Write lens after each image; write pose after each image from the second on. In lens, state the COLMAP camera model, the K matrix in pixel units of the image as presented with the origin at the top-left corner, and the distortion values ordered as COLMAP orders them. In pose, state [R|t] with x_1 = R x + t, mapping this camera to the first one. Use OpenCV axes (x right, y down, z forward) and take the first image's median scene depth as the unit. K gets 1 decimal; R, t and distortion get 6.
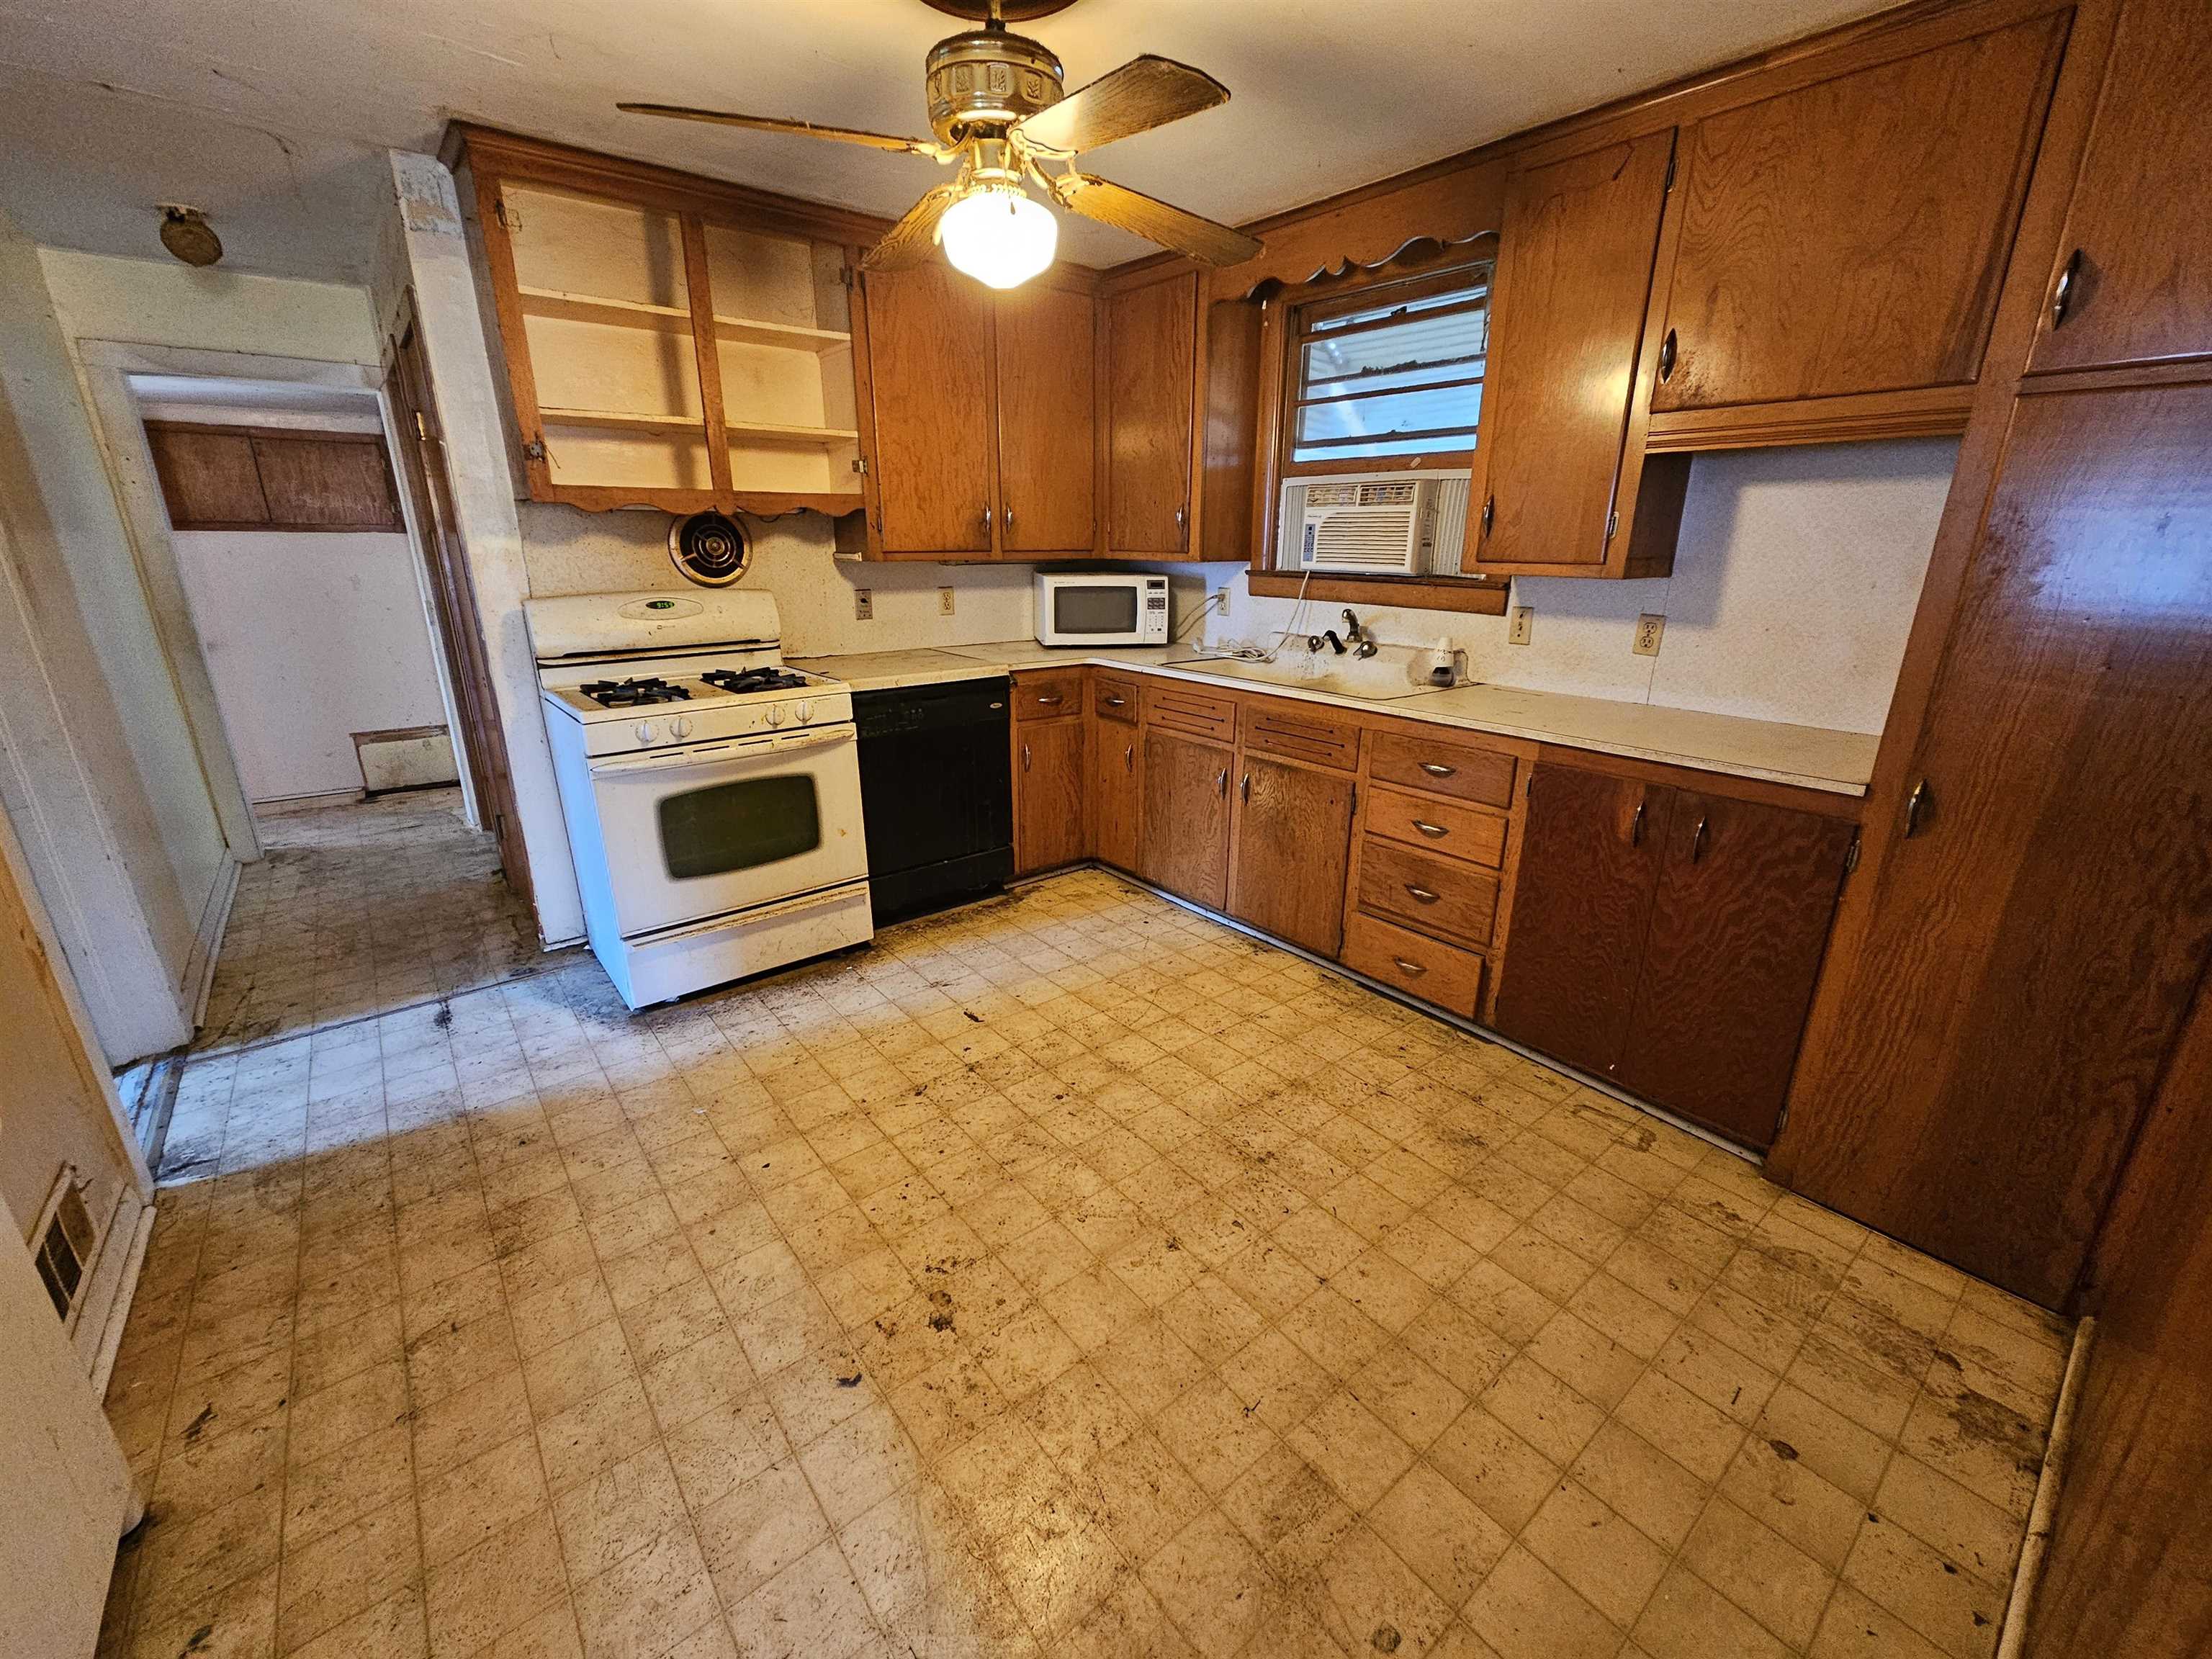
lens RADIAL K [[900.7, 0, 1106.0], [0, 900.7, 829.5], [0, 0, 1]] dist [0.000426, -0.000442]
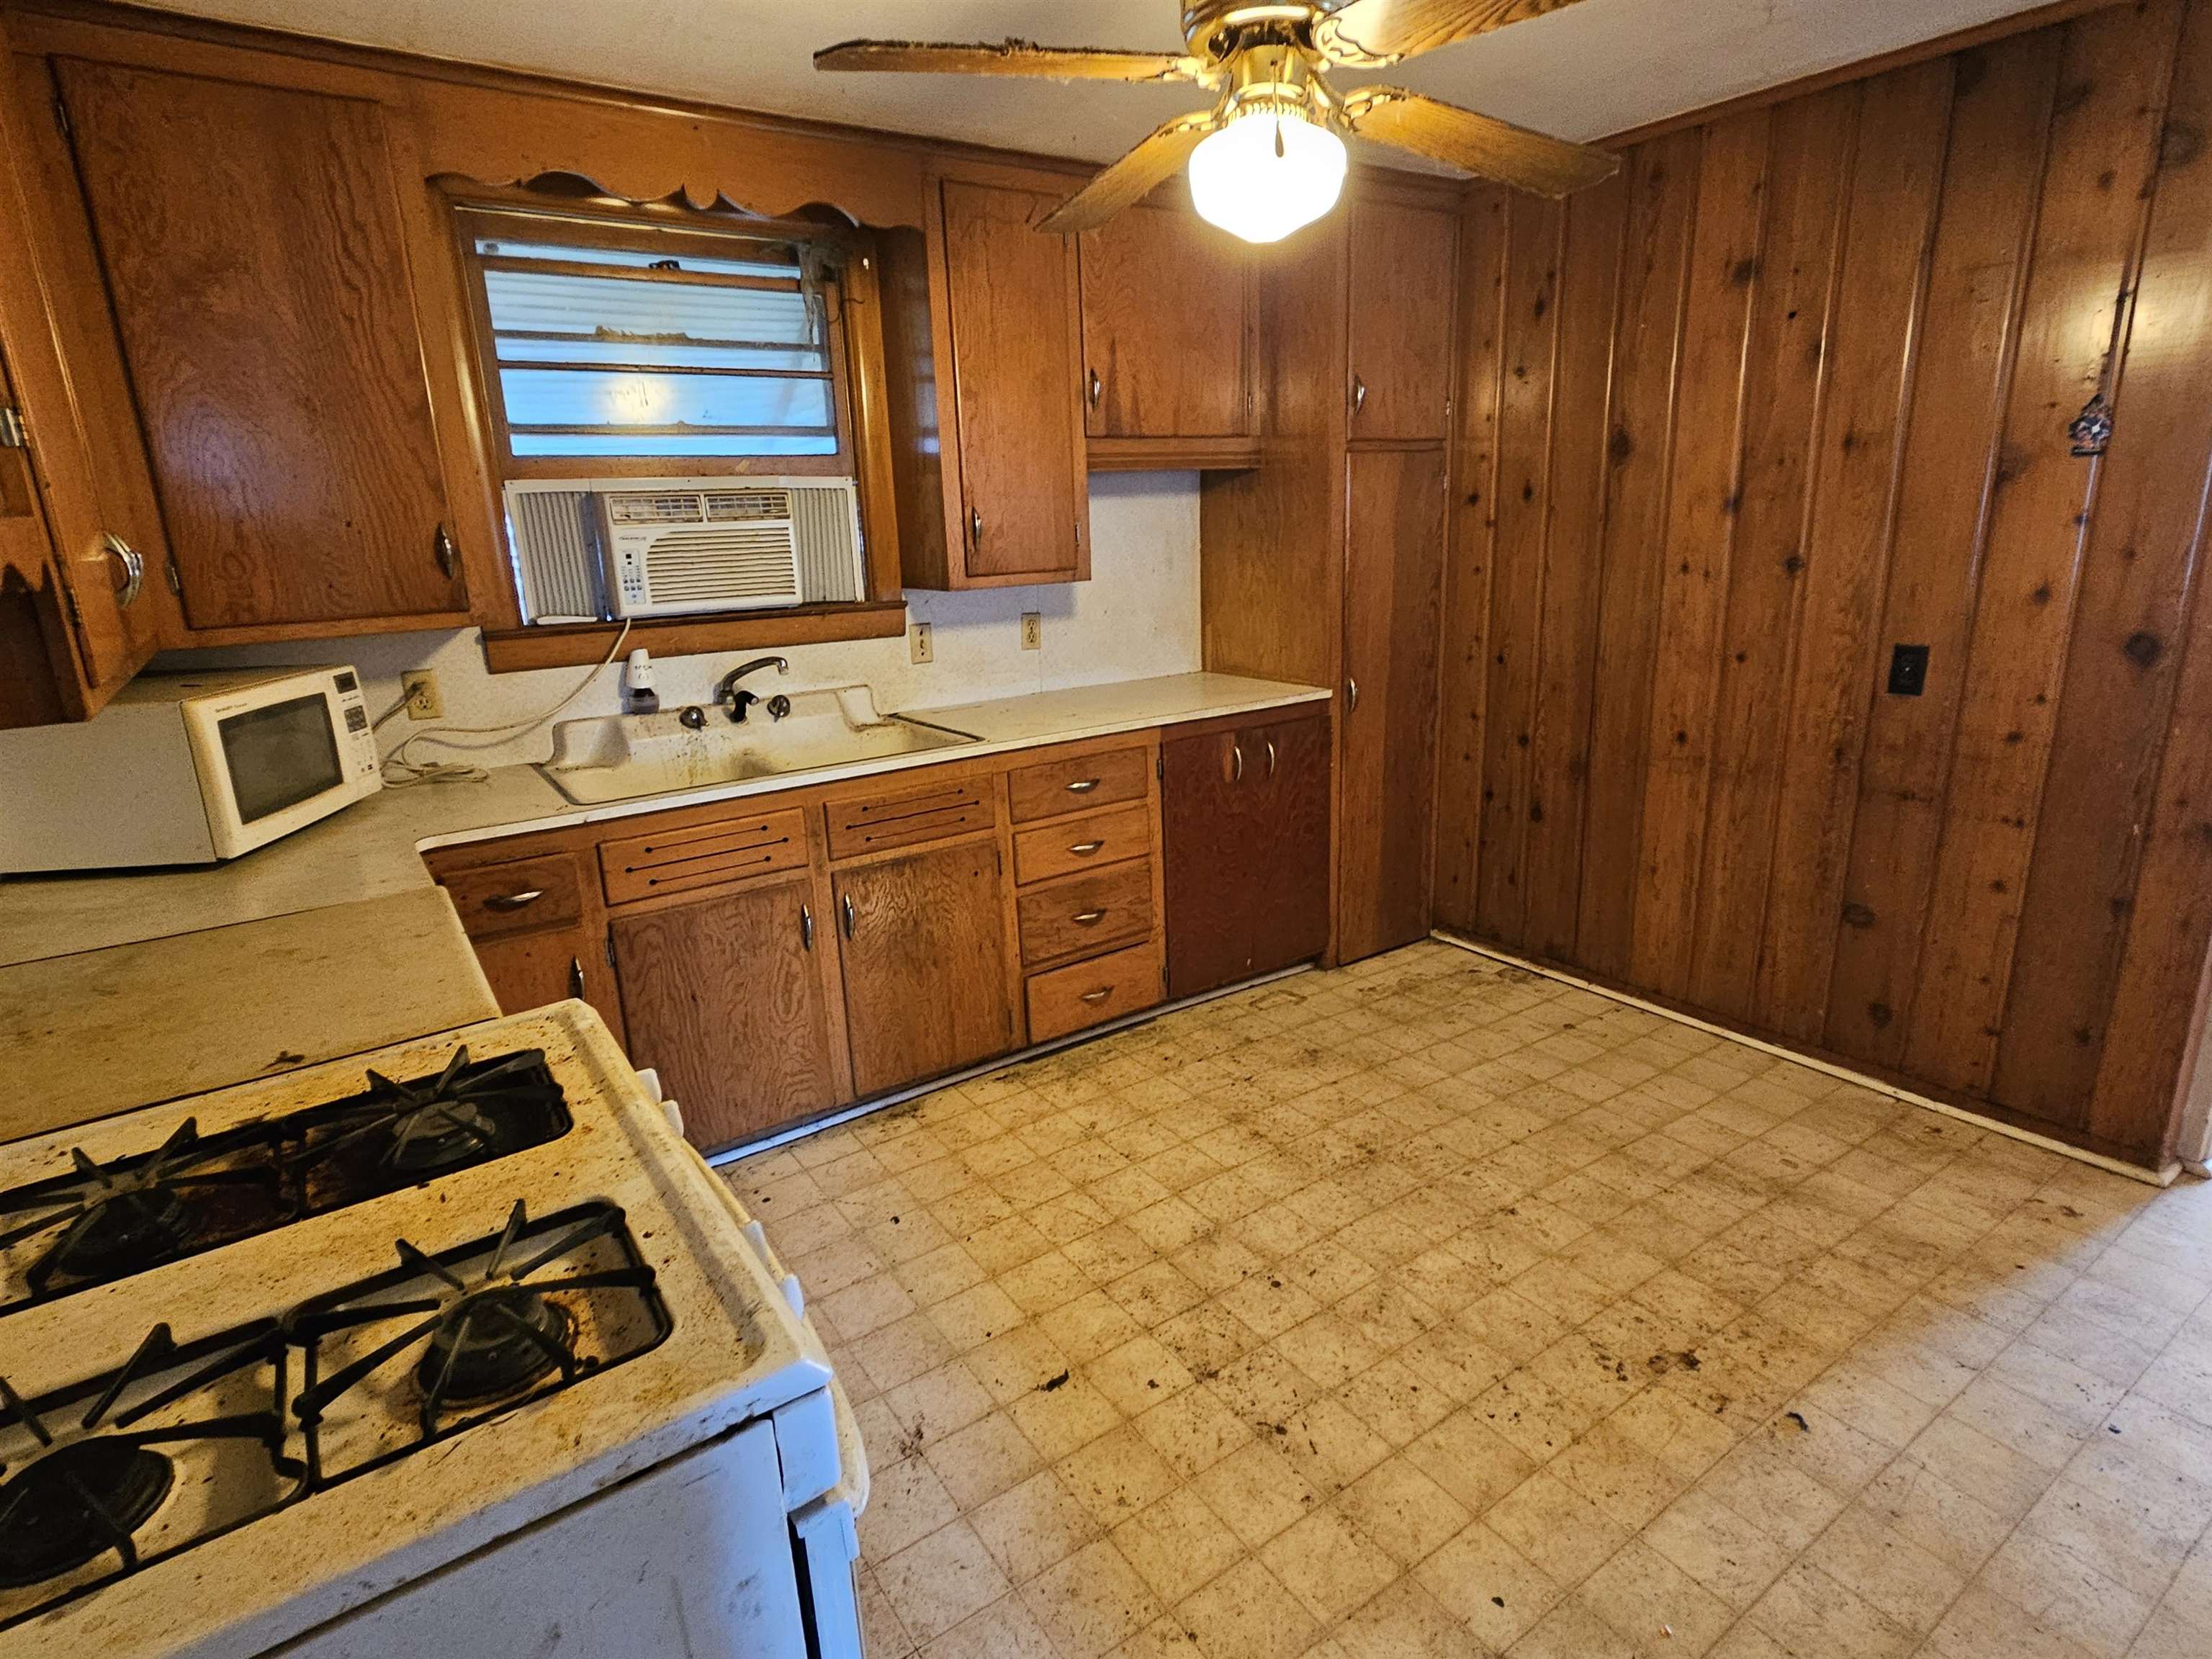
lens RADIAL K [[1158.2, 0, 1089.5], [0, 1158.2, 830.6], [0, 0, 1]] dist [0.000583, -0.001220]
pose [[0.084786, -0.275607, 0.957524, -0.823737], [0.345392, 0.909531, 0.231209, -0.305098], [-0.934620, 0.311118, 0.172308, 0.791942]]
